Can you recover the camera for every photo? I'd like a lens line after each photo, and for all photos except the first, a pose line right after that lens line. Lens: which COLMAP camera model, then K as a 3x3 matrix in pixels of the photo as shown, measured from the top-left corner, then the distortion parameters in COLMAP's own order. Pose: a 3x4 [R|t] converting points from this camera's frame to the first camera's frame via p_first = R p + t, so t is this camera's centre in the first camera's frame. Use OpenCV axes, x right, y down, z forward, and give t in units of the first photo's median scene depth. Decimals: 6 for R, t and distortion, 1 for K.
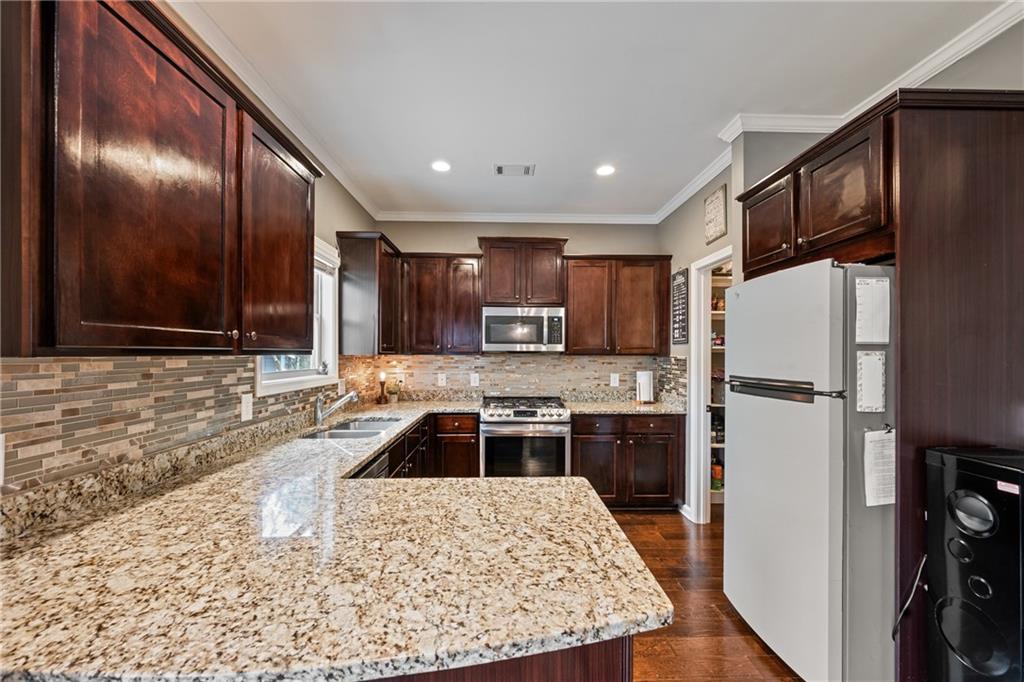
lens RADIAL K [[402.1, 0, 511.0], [0, 402.1, 342.1], [0, 0, 1]] dist [-0.001039, 0.000078]
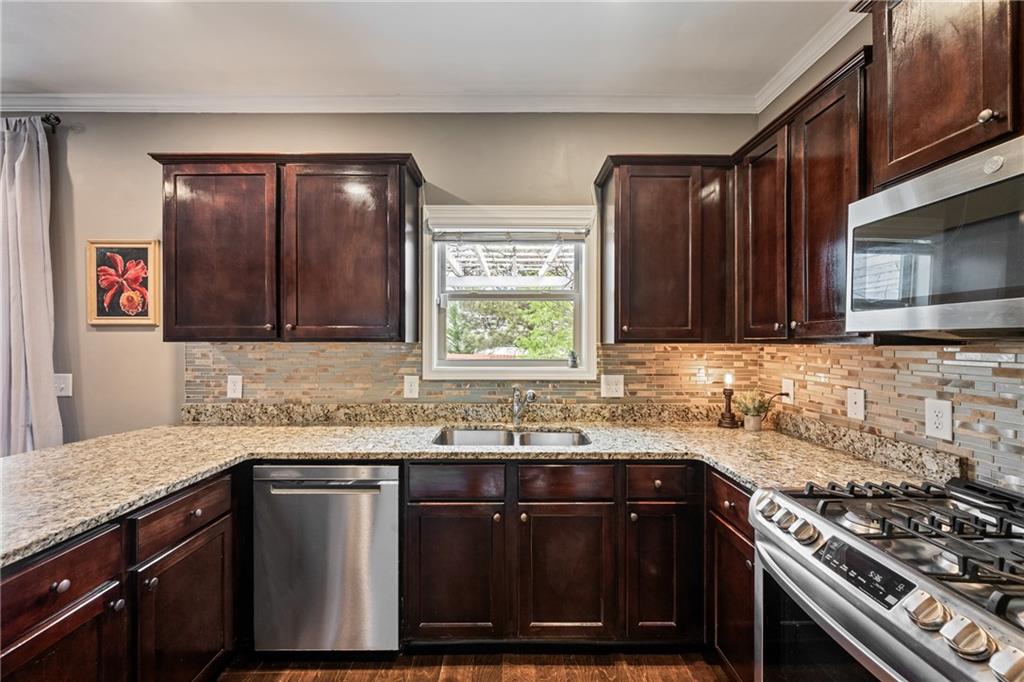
lens RADIAL K [[402.1, 0, 511.0], [0, 402.1, 342.1], [0, 0, 1]] dist [-0.001039, 0.000078]
pose [[-0.025908, -0.001010, -0.999664, 0.742620], [0.028801, 0.999584, -0.001756, 0.063319], [0.999249, -0.028836, -0.025869, 1.956064]]
